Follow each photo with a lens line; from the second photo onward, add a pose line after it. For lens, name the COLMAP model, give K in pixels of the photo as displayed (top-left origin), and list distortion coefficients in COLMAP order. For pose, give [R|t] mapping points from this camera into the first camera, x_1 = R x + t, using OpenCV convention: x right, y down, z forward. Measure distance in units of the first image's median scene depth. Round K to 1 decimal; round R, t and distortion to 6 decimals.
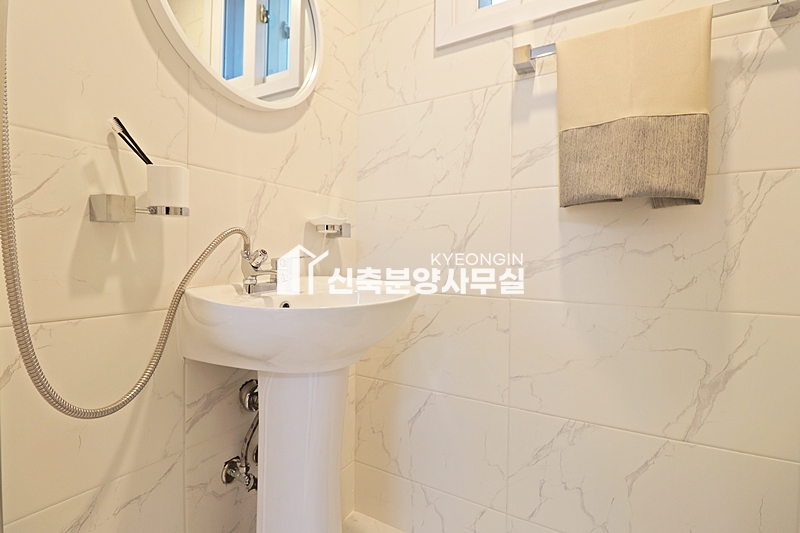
lens RADIAL K [[377.9, 0, 396.6], [0, 377.9, 255.9], [0, 0, 1]] dist [-0.002838, -0.012668]
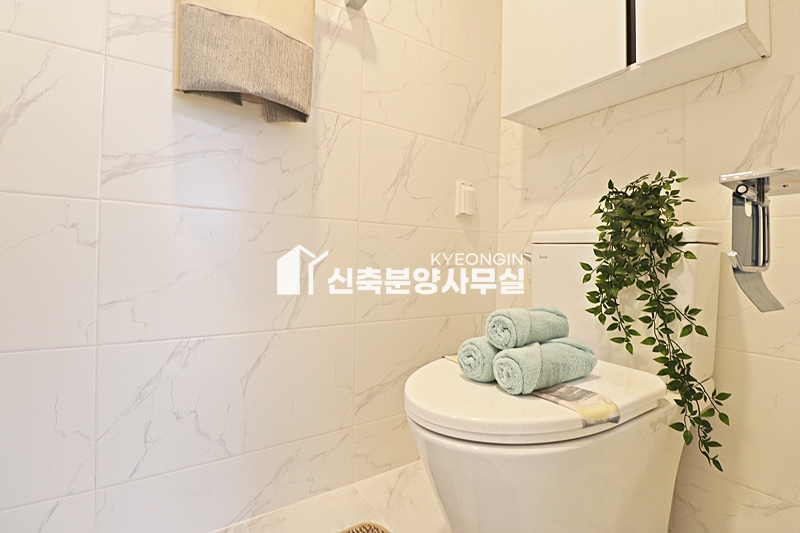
lens RADIAL K [[377.9, 0, 396.6], [0, 377.9, 255.9], [0, 0, 1]] dist [-0.002838, -0.012668]
pose [[0.439433, 0.004740, 0.898263, -0.124976], [-0.024767, 0.999670, 0.006841, 0.245189], [-0.897934, -0.025254, 0.439405, 0.186433]]
